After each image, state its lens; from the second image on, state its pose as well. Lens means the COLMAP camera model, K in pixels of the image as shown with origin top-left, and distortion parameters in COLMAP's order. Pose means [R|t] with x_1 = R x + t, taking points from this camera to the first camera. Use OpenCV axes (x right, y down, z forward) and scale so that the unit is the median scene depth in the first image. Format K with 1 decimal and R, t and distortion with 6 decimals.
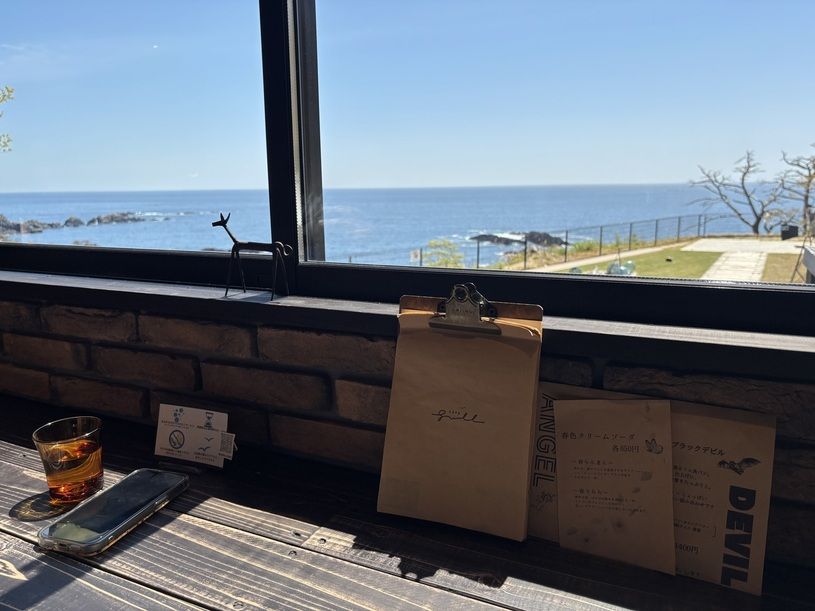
lens RADIAL K [[638.9, 0, 407.5], [0, 638.9, 305.5], [0, 0, 1]] dist [0.061457, -0.077881]
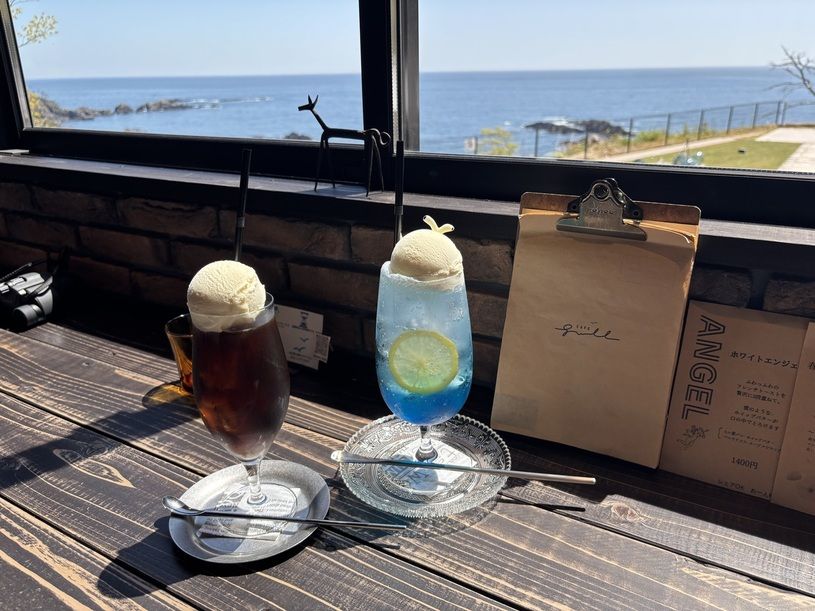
lens RADIAL K [[636.4, 0, 407.5], [0, 636.4, 305.5], [0, 0, 1]] dist [0.009462, -0.005809]
pose [[0.997563, 0.021758, -0.066288, -0.076533], [-0.010288, 0.985617, 0.168679, -0.006424], [0.069005, -0.167586, 0.983439, 0.082778]]
